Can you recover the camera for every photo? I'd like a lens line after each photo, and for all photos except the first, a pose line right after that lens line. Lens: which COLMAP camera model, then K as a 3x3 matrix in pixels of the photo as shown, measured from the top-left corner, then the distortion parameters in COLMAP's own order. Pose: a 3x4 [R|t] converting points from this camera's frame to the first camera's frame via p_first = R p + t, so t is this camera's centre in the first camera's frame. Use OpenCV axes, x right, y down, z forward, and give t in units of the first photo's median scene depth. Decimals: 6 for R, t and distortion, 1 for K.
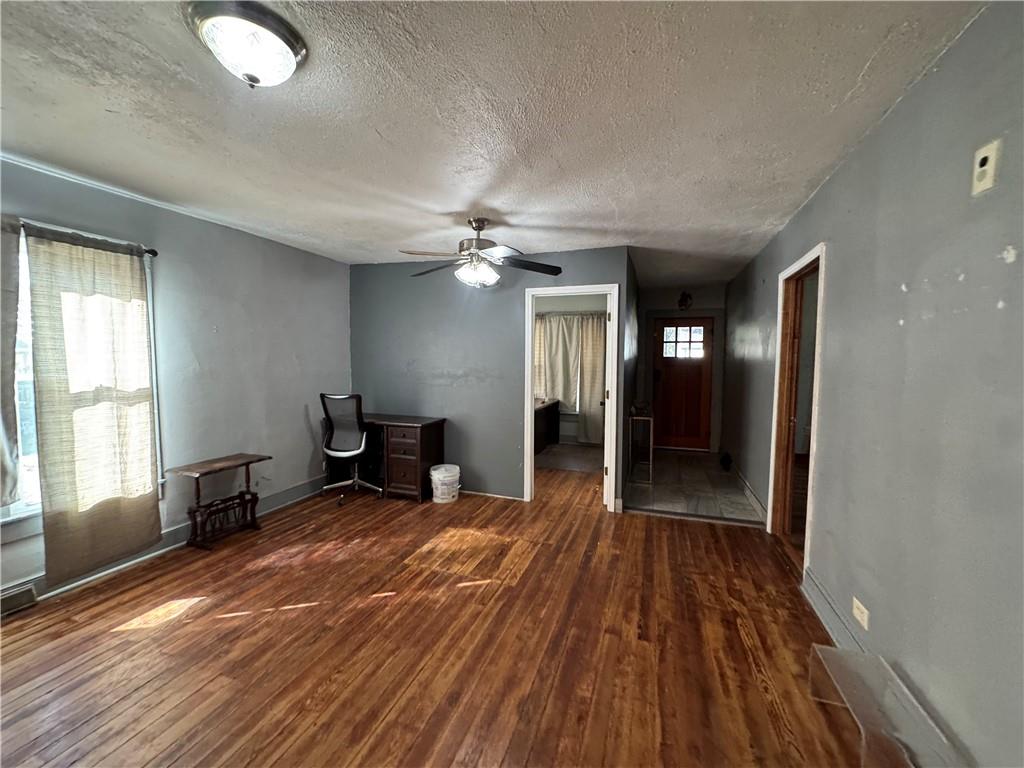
lens RADIAL K [[412.0, 0, 512.0], [0, 412.0, 381.3], [0, 0, 1]] dist [-0.004288, 0.000214]
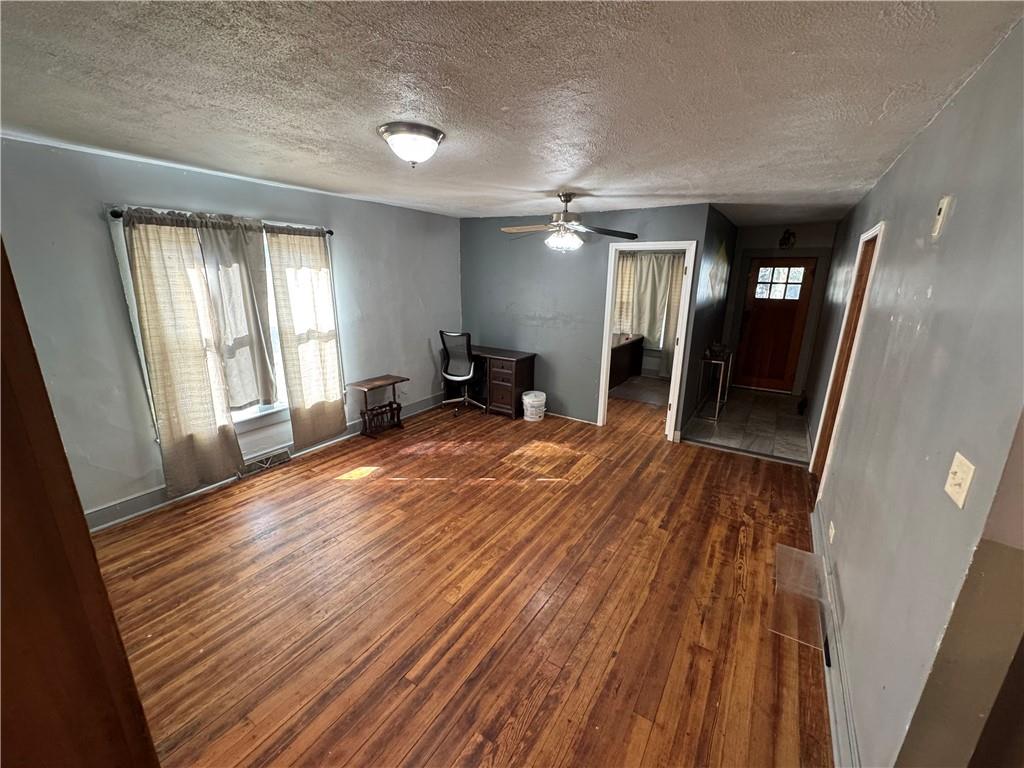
lens RADIAL K [[412.0, 0, 511.7], [0, 412.0, 382.8], [0, 0, 1]] dist [-0.004288, 0.000214]
pose [[0.971787, 0.066152, -0.226394, 0.073885], [-0.019736, 0.979303, 0.201436, -0.104409], [0.235034, -0.191284, 0.952979, -0.281073]]
